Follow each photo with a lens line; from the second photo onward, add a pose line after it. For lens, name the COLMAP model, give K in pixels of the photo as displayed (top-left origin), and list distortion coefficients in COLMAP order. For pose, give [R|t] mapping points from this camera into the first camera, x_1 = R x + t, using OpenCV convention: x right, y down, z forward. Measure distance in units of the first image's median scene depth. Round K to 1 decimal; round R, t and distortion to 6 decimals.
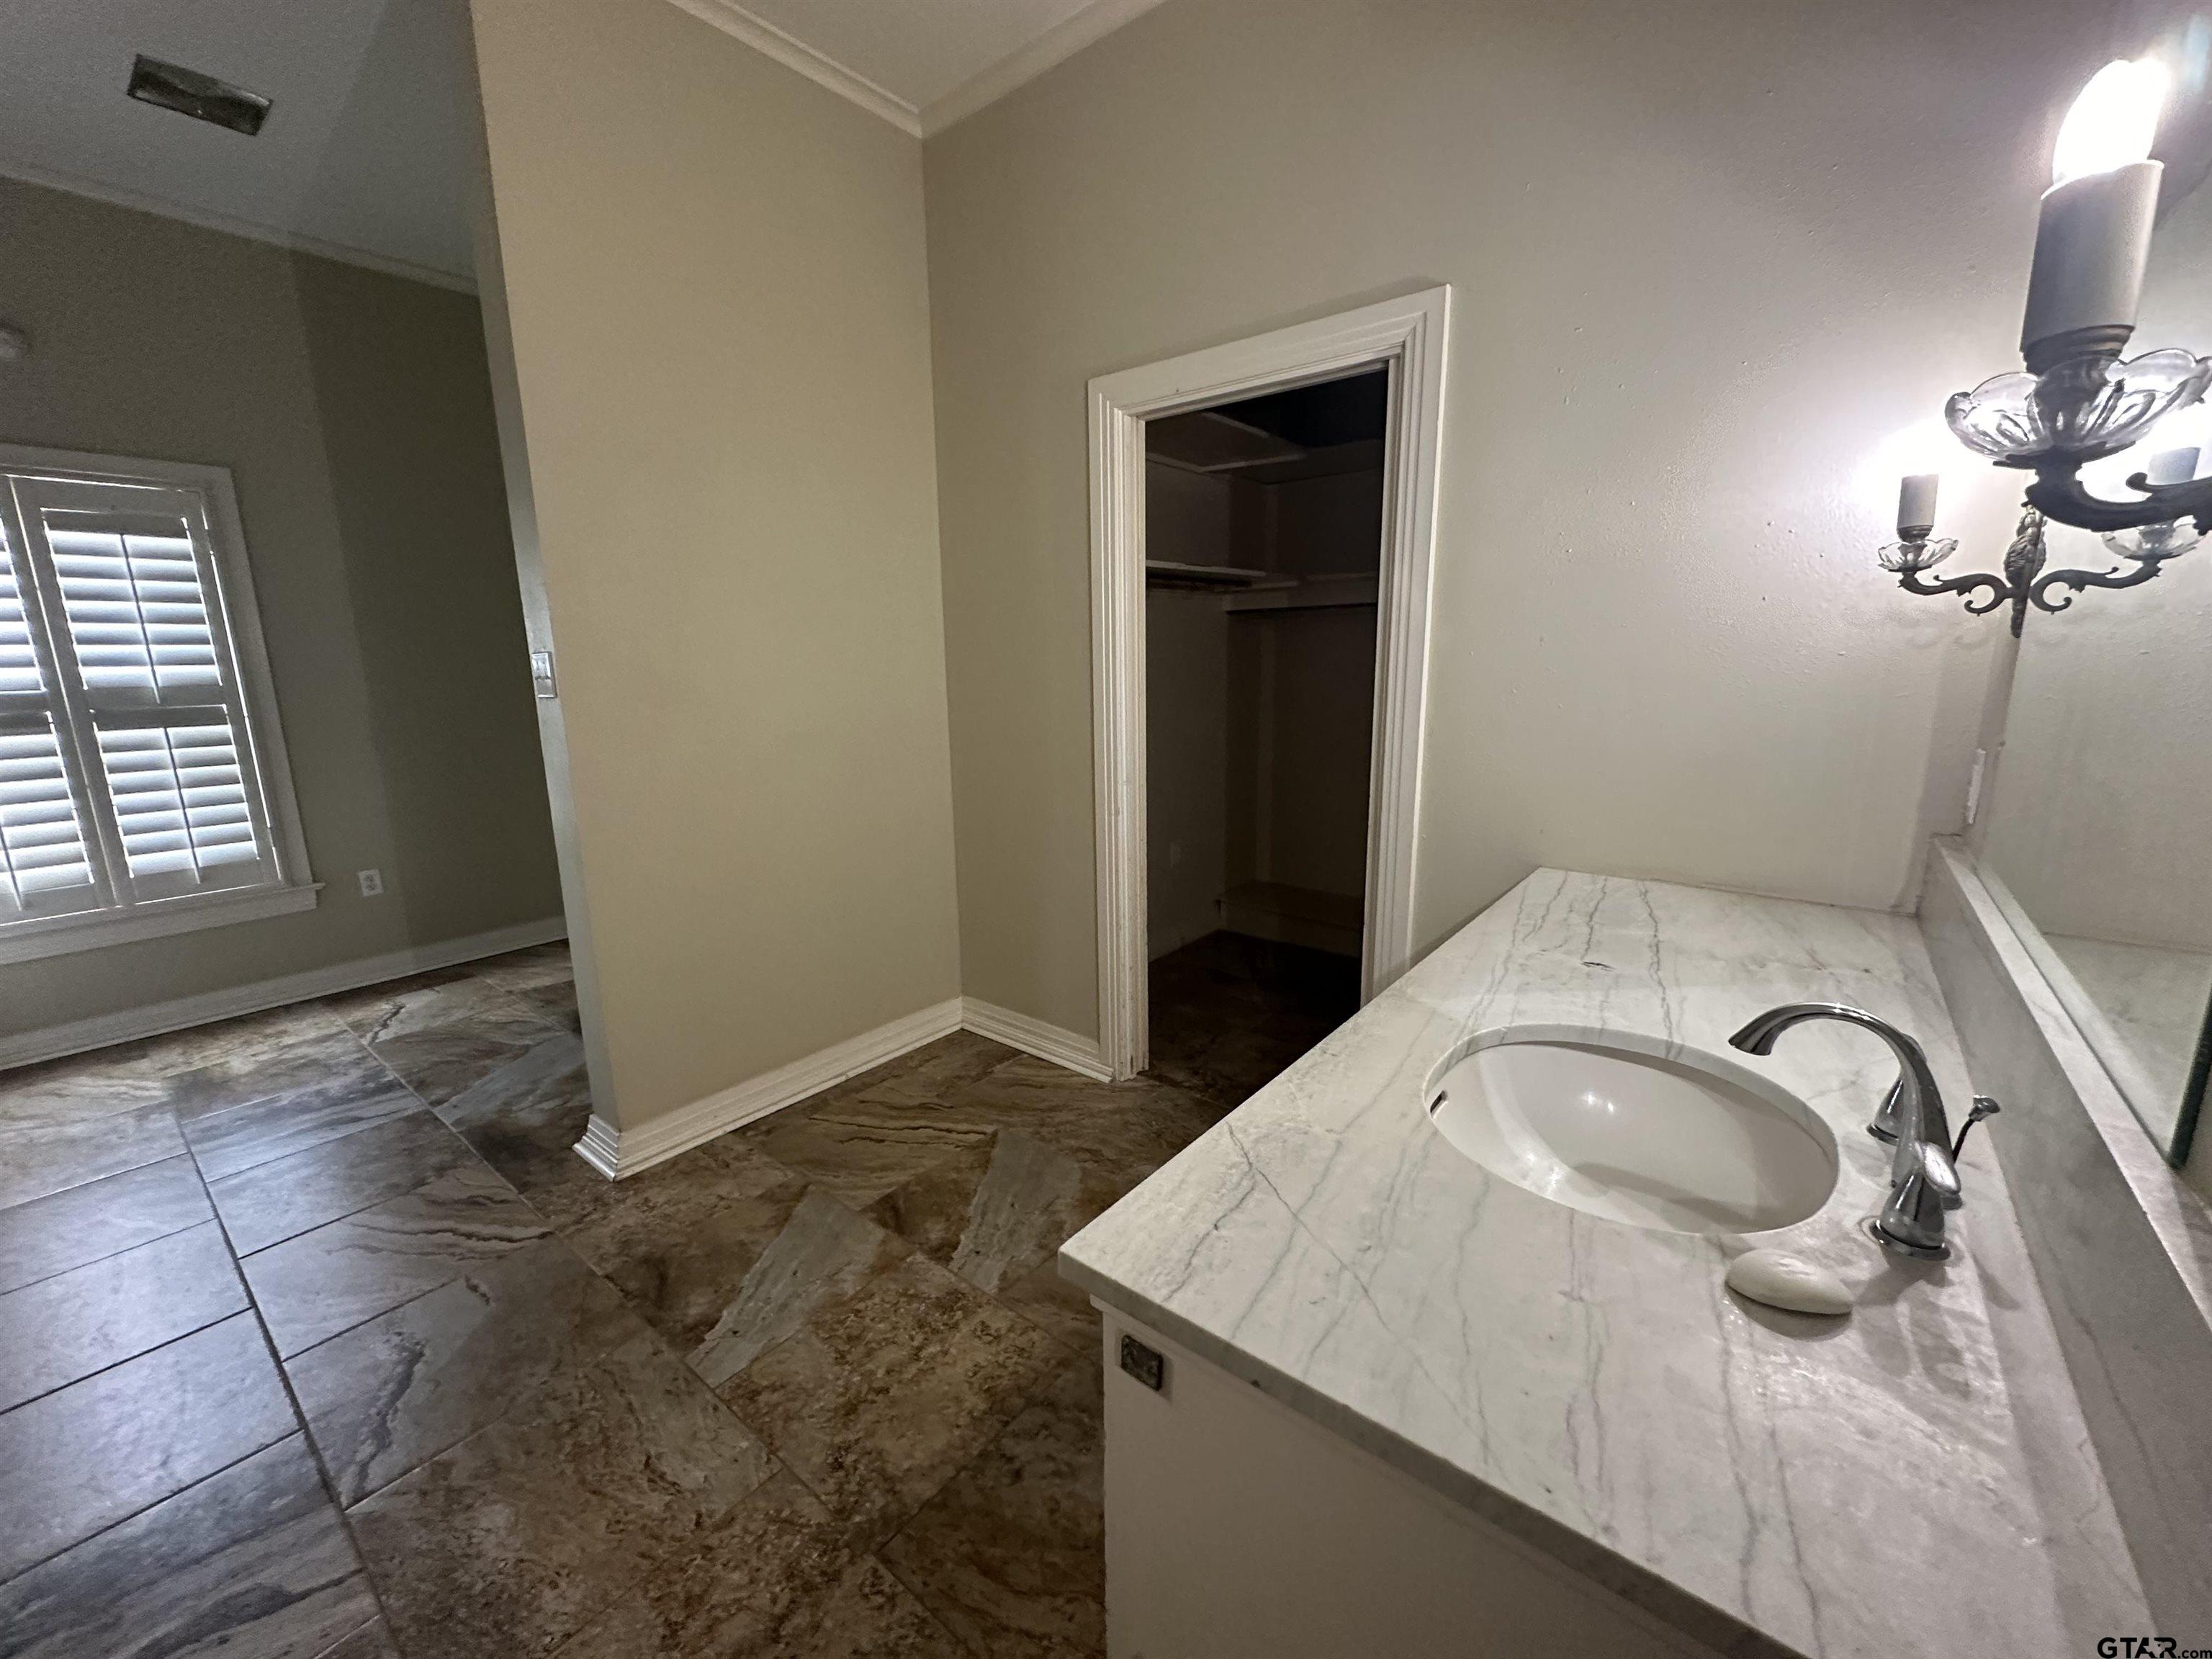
lens RADIAL K [[880.5, 0, 1106.0], [0, 880.5, 829.5], [0, 0, 1]] dist [-0.002183, 0.000031]
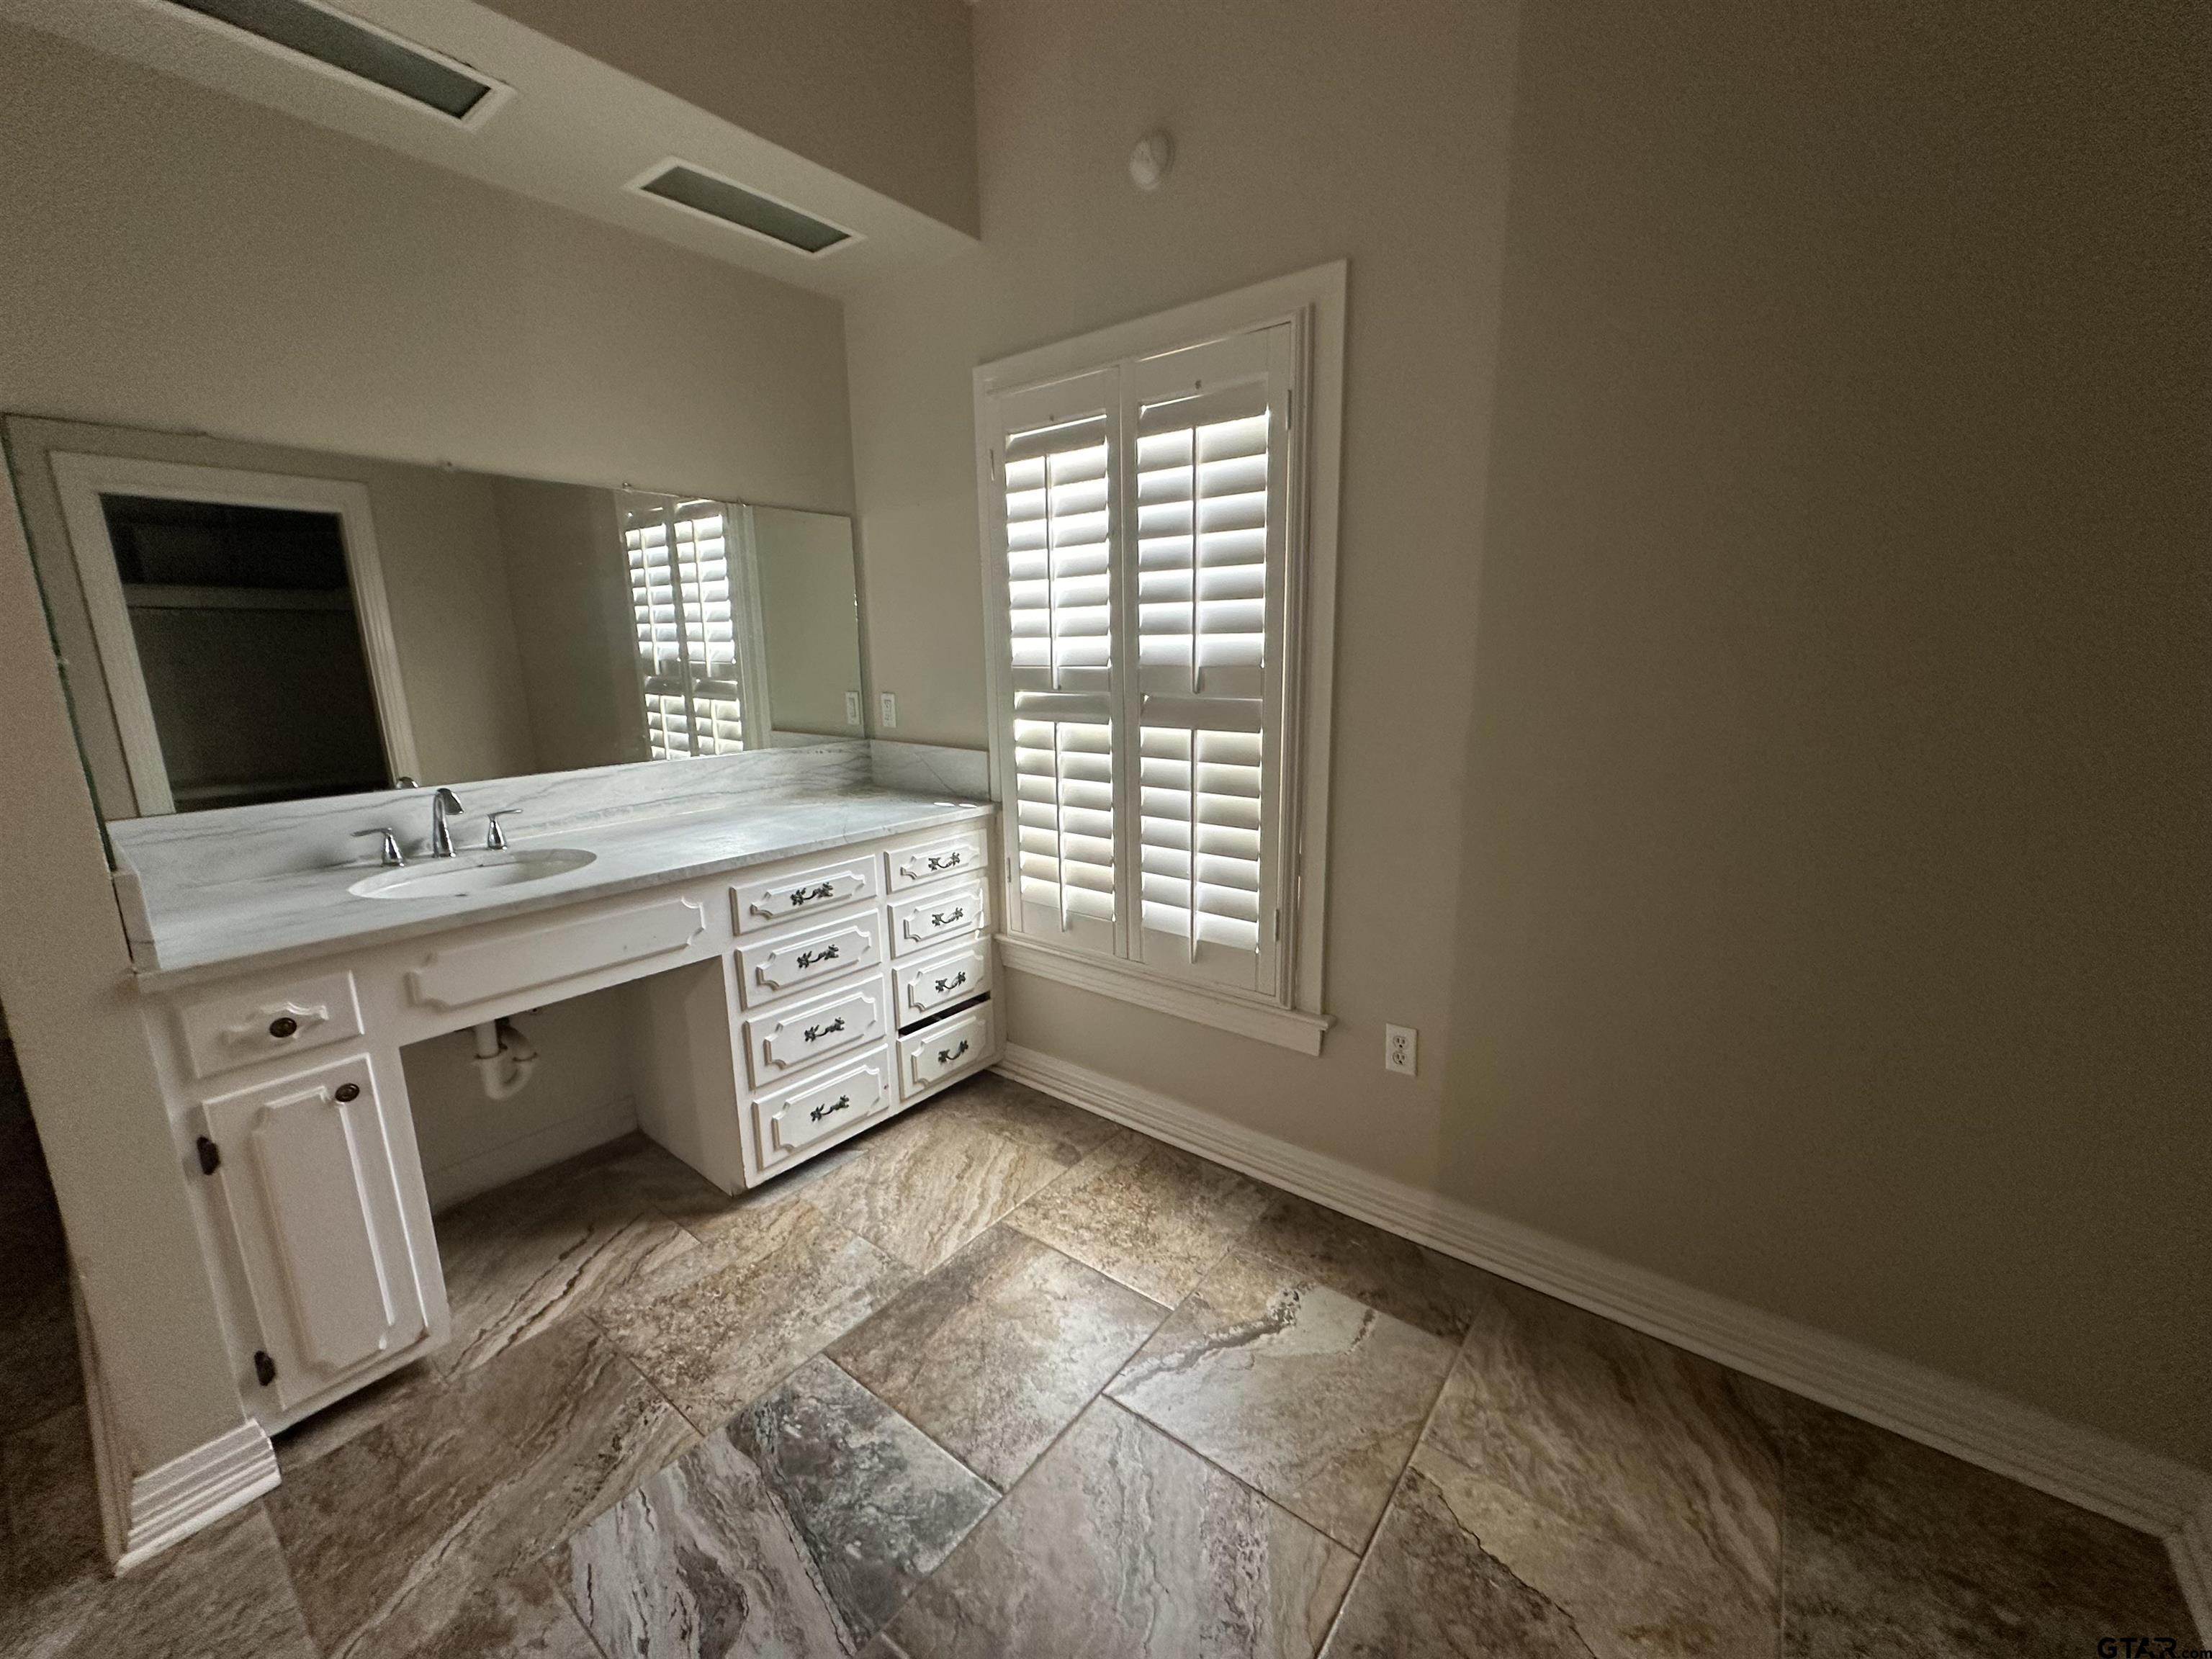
lens RADIAL K [[880.5, 0, 1106.0], [0, 880.5, 829.5], [0, 0, 1]] dist [-0.002183, 0.000031]
pose [[0.019456, 0.219033, -0.975523, -0.408246], [-0.182679, 0.960062, 0.211918, -0.167060], [0.982980, 0.174084, 0.058692, 0.889231]]
